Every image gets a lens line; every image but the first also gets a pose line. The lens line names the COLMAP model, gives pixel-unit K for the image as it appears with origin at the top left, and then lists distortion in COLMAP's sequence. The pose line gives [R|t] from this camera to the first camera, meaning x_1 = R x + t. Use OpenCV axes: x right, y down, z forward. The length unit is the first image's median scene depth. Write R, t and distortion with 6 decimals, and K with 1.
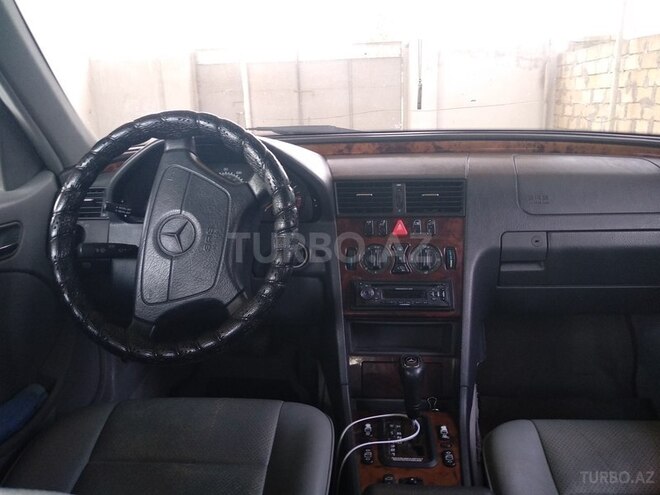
lens RADIAL K [[500.3, 0, 333.1], [0, 500.3, 249.9], [0, 0, 1]] dist [0.011721, -0.027707]
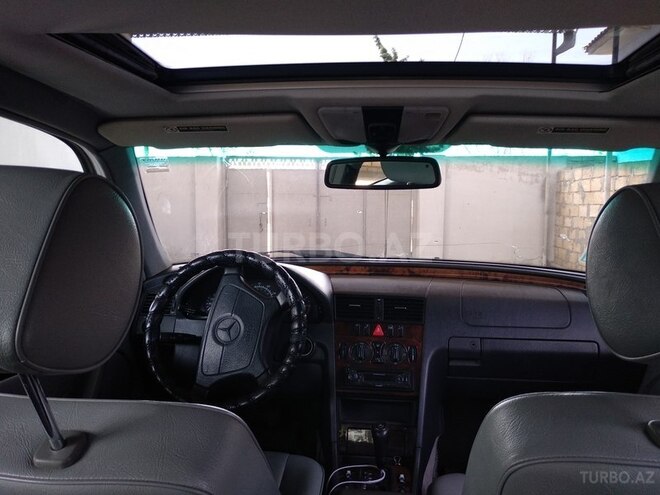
lens RADIAL K [[500.3, 0, 331.9], [0, 500.3, 242.0], [0, 0, 1]] dist [0.011721, -0.027707]
pose [[0.998711, 0.036736, -0.035012, 0.044331], [-0.043062, 0.978515, -0.201627, 0.001919], [0.026853, 0.202875, 0.978836, -0.479940]]
